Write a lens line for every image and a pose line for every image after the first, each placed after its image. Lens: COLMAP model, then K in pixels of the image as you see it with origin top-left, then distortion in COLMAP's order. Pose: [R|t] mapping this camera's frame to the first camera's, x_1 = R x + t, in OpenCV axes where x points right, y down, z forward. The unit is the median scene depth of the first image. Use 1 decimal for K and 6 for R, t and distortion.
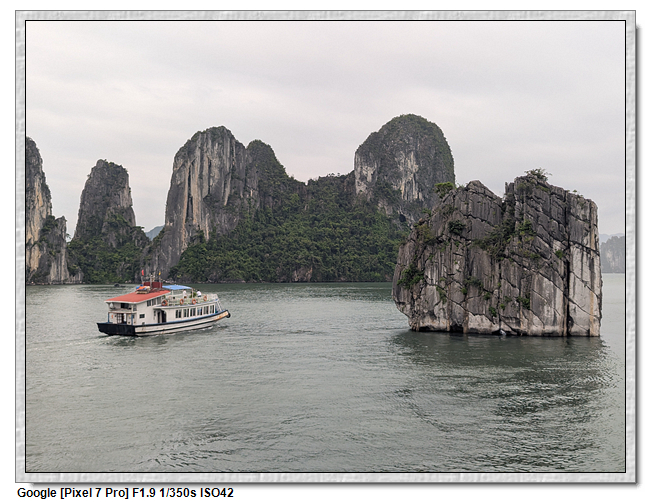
lens RADIAL K [[833.0, 0, 318.5], [0, 833.0, 252.4], [0, 0, 1]] dist [0.230861, -1.059101]
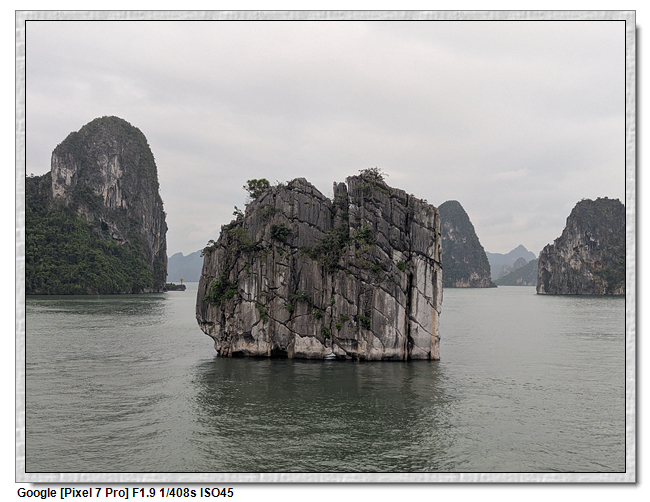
lens RADIAL K [[833.0, 0, 318.5], [0, 833.0, 252.4], [0, 0, 1]] dist [0.230861, -1.059101]
pose [[0.930720, 0.022896, 0.365016, -0.104135], [-0.017567, 0.999685, -0.017915, 0.004679], [-0.365311, 0.010262, 0.930829, 0.209172]]
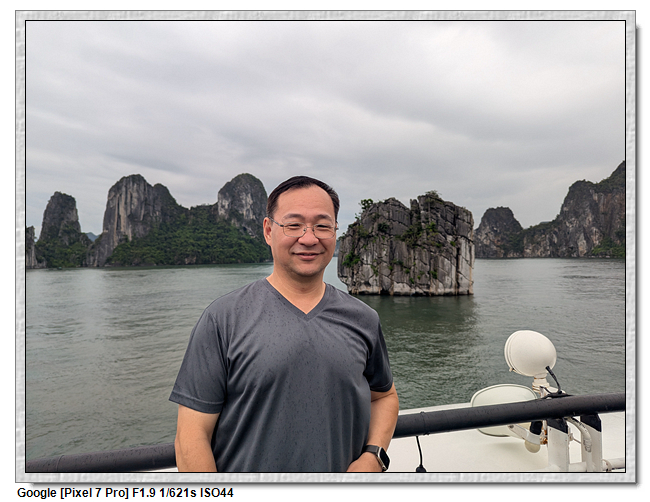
lens RADIAL K [[423.8, 0, 318.4], [0, 423.8, 250.0], [0, 0, 1]] dist [0.058337, -0.057923]
pose [[0.950869, -0.008710, 0.309471, -0.192962], [0.007150, 0.999955, 0.006174, 0.006821], [-0.309511, -0.003658, 0.950889, 0.290370]]
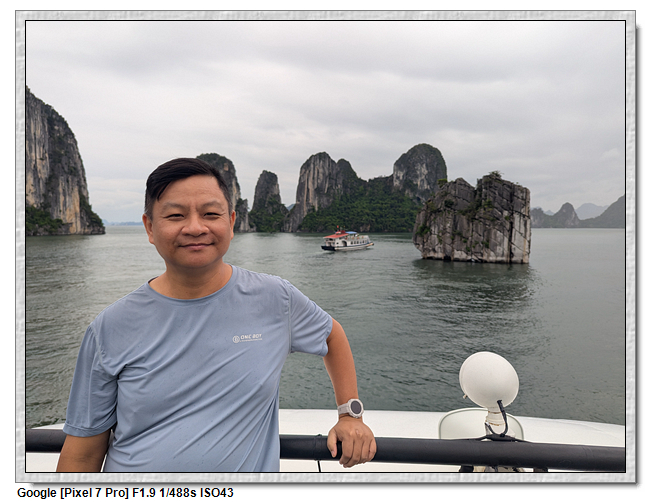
lens RADIAL K [[423.8, 0, 318.4], [0, 423.8, 250.0], [0, 0, 1]] dist [0.058337, -0.057923]
pose [[0.991711, 0.012511, -0.127878, 0.000880], [-0.002544, 0.996965, 0.077809, 0.000068], [0.128463, -0.076839, 0.988733, 0.026746]]
